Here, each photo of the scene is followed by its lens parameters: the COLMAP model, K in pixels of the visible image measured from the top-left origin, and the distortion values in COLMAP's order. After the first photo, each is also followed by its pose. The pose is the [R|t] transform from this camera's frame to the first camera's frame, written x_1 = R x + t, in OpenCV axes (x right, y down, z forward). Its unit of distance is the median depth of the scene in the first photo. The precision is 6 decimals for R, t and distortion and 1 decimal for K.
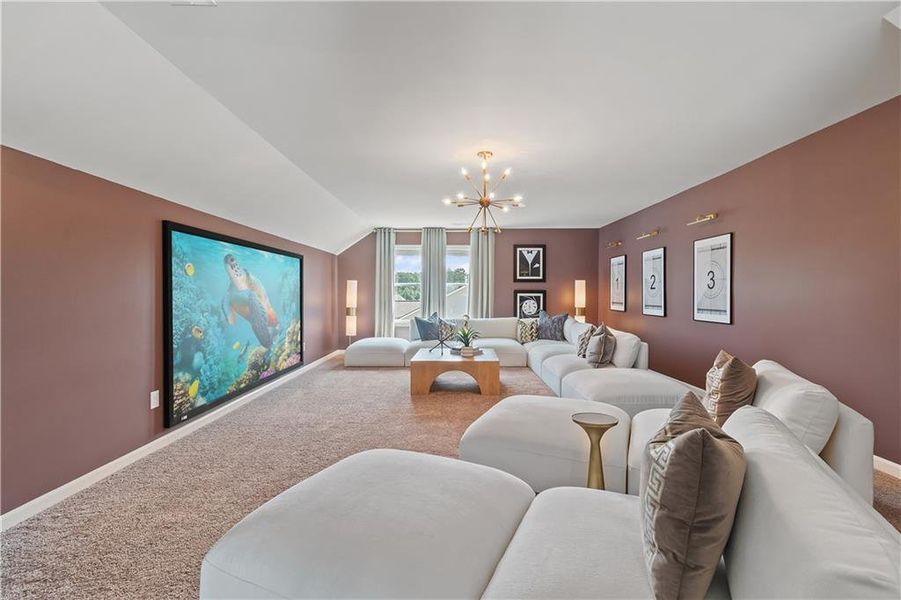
lens RADIAL K [[398.9, 0, 453.3], [0, 398.9, 299.0], [0, 0, 1]] dist [-0.000249, -0.000411]
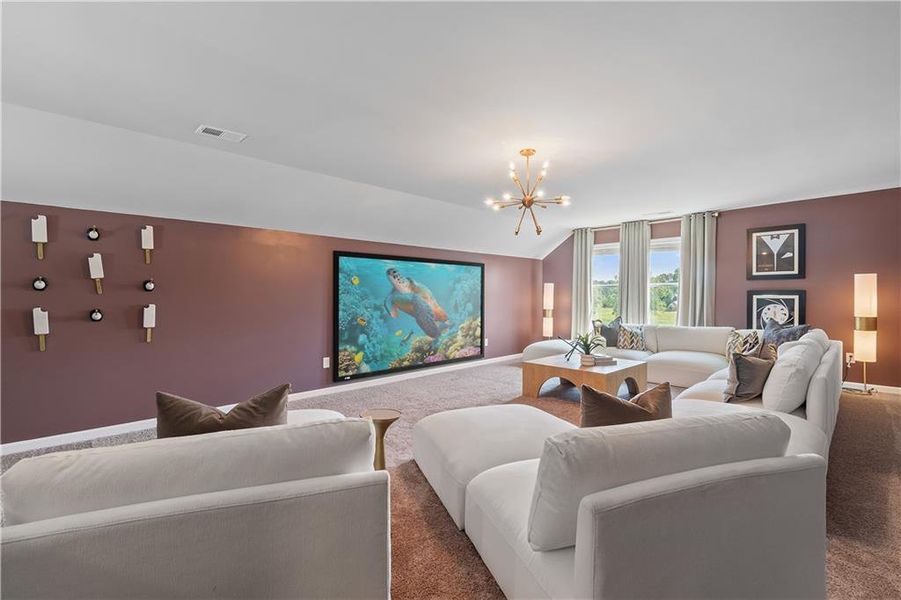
lens RADIAL K [[410.7, 0, 450.5], [0, 410.7, 300.0], [0, 0, 1]] dist [-0.043530, -0.000063]
pose [[0.658485, 0.004073, -0.752583, 0.566387], [-0.008895, 0.999958, -0.002372, 0.002507], [0.752541, 0.008256, 0.658493, 0.160993]]
